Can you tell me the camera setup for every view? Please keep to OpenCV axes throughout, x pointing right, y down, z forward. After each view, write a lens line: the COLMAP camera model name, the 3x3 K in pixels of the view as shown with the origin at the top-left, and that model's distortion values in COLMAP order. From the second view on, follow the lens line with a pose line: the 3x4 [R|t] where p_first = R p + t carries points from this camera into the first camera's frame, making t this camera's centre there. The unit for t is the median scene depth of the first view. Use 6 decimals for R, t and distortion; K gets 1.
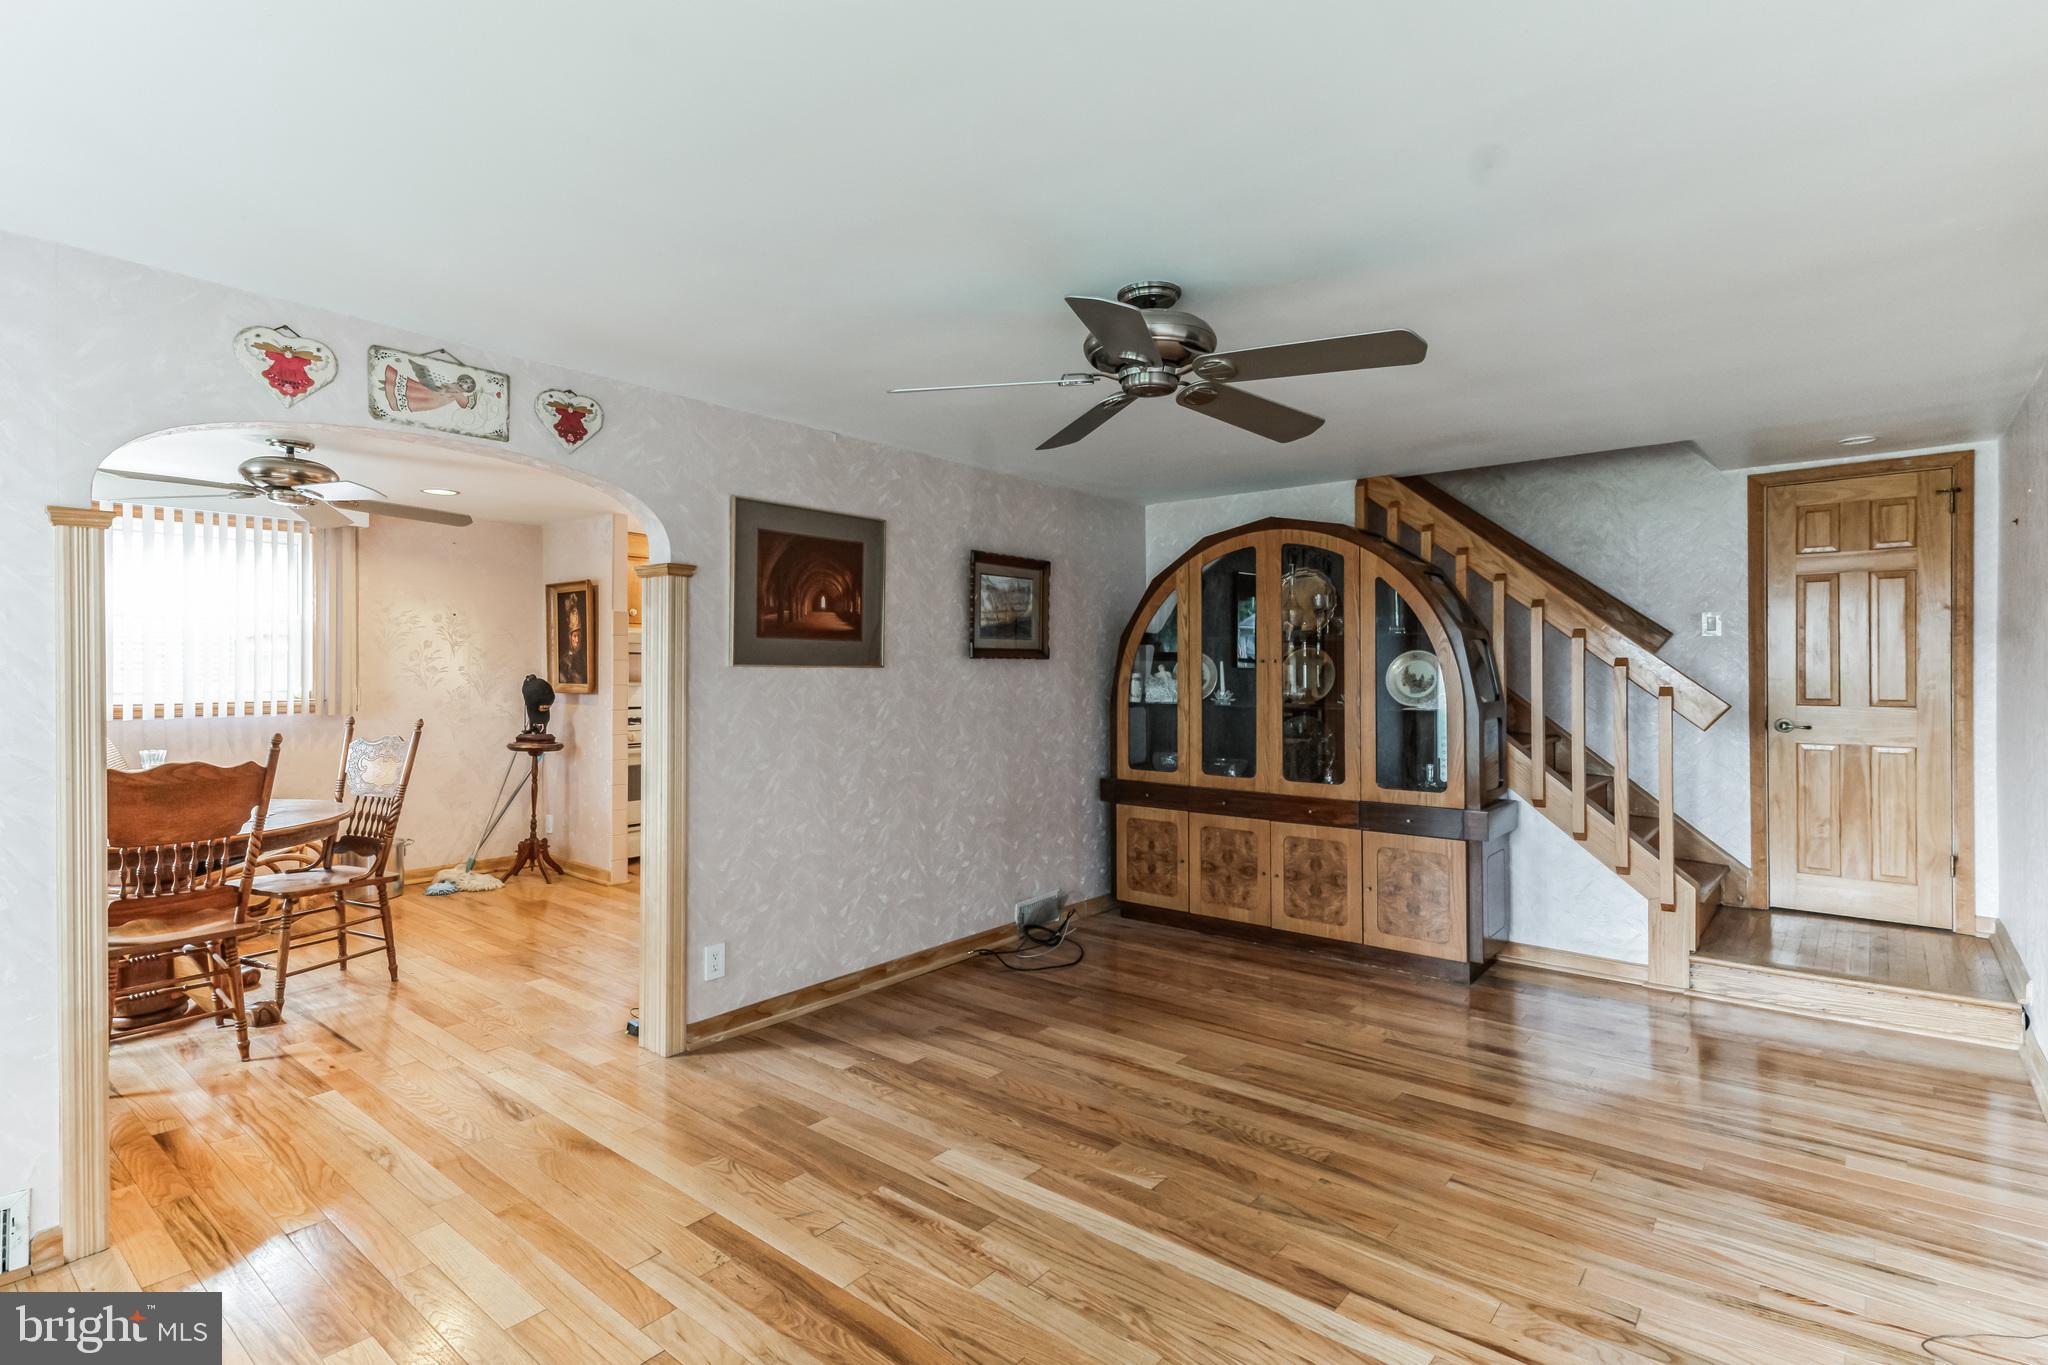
lens RADIAL K [[972.1, 0, 1033.2], [0, 972.1, 665.6], [0, 0, 1]] dist [0.027248, -0.000094]
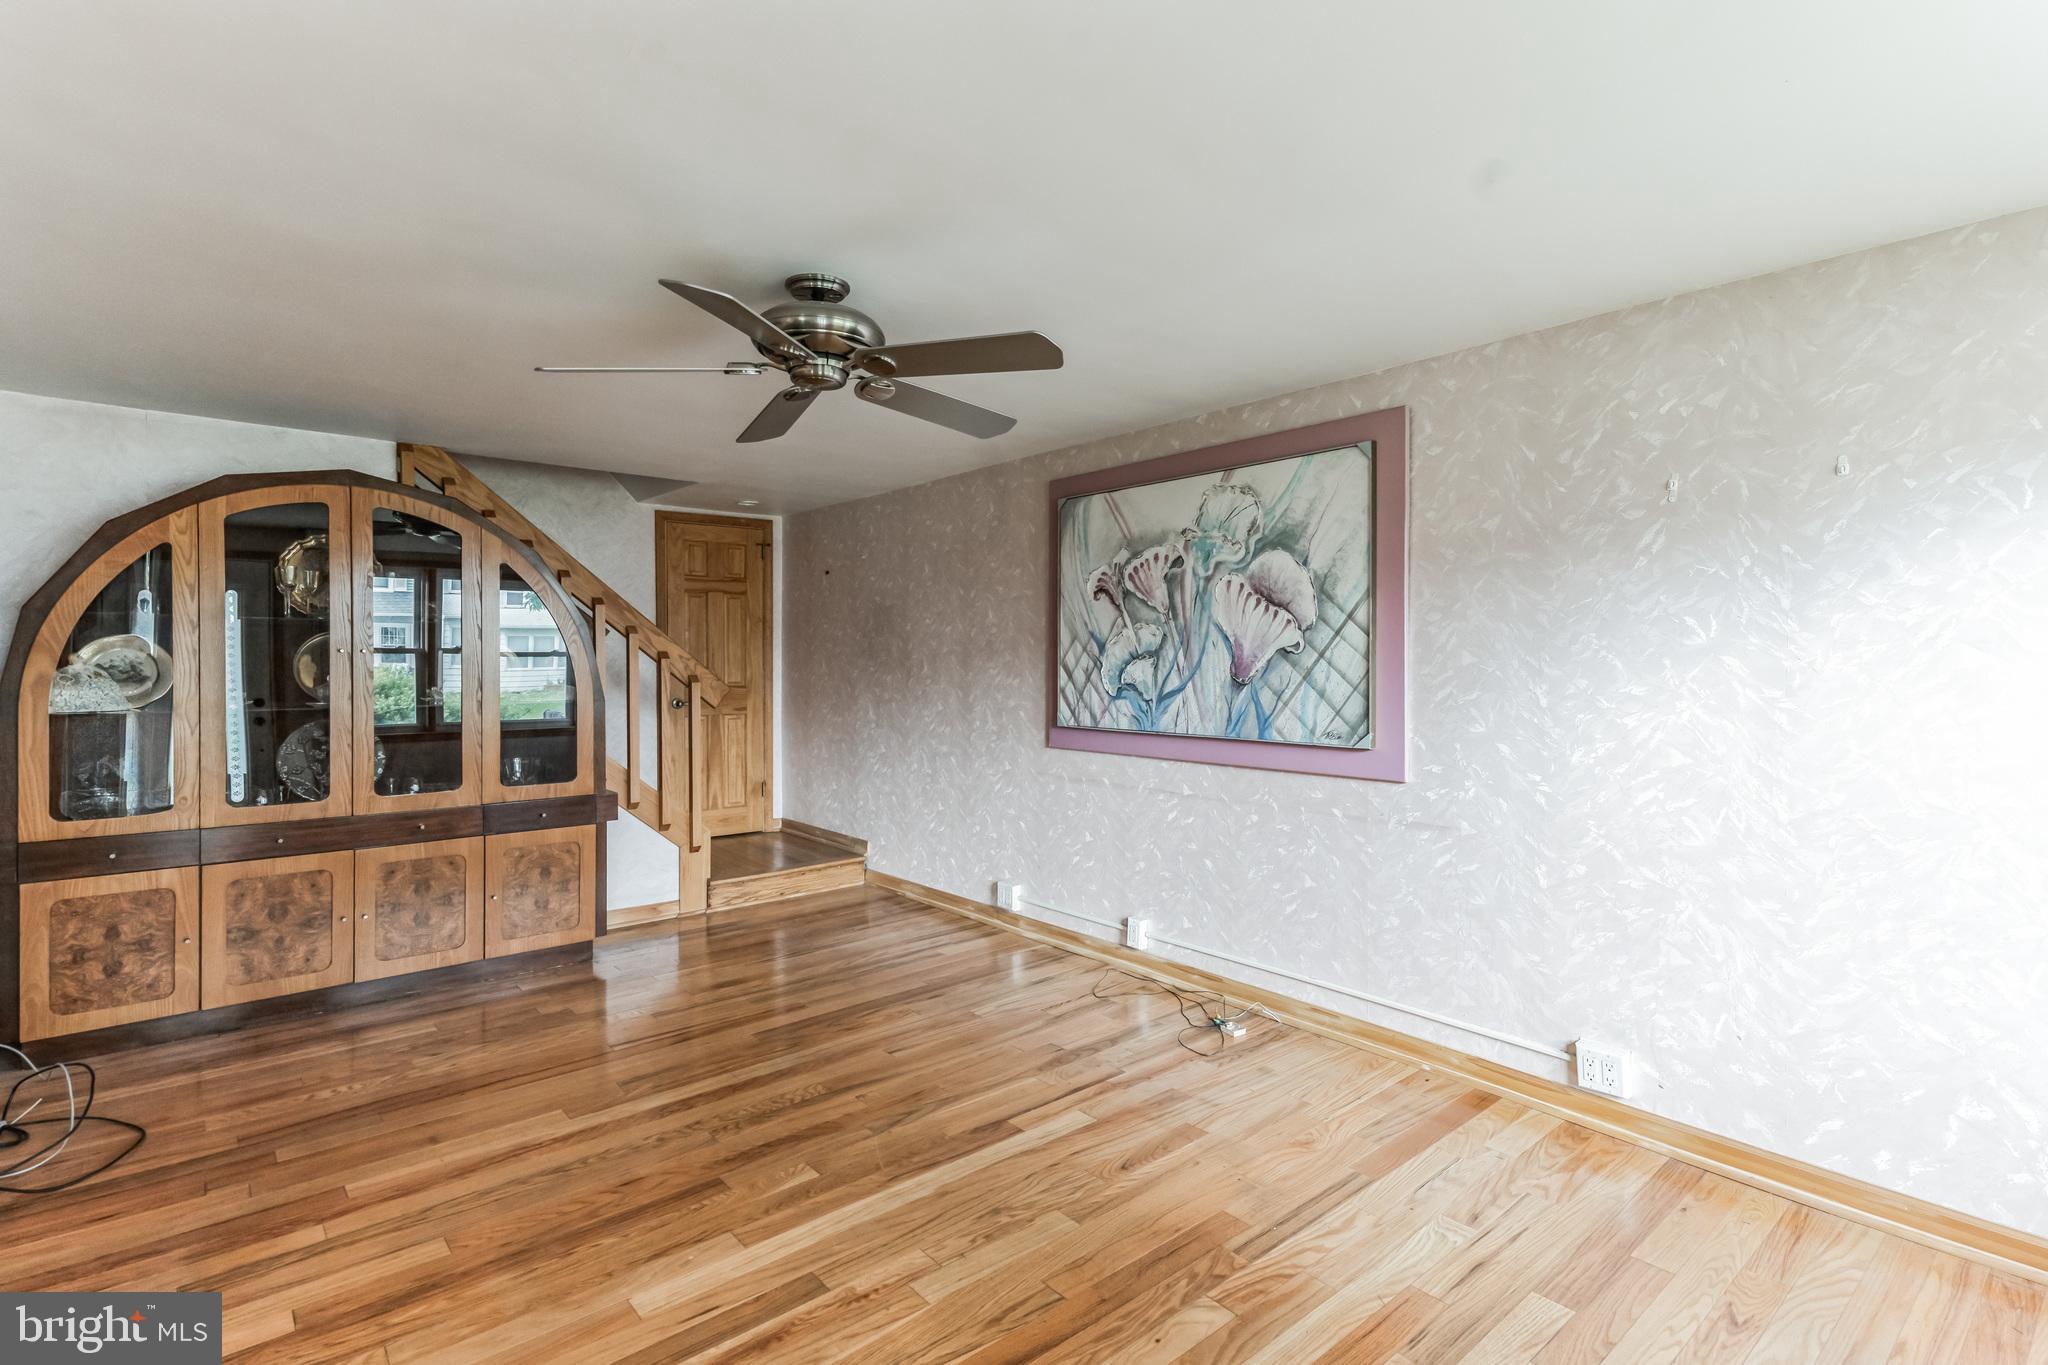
lens RADIAL K [[928.3, 0, 1020.3], [0, 928.3, 673.5], [0, 0, 1]] dist [0.023638, 0.000087]
pose [[0.218007, -0.012042, 0.975873, -0.639824], [-0.005816, 0.999890, 0.013637, 0.000401], [-0.975930, -0.008649, 0.217913, 0.488732]]
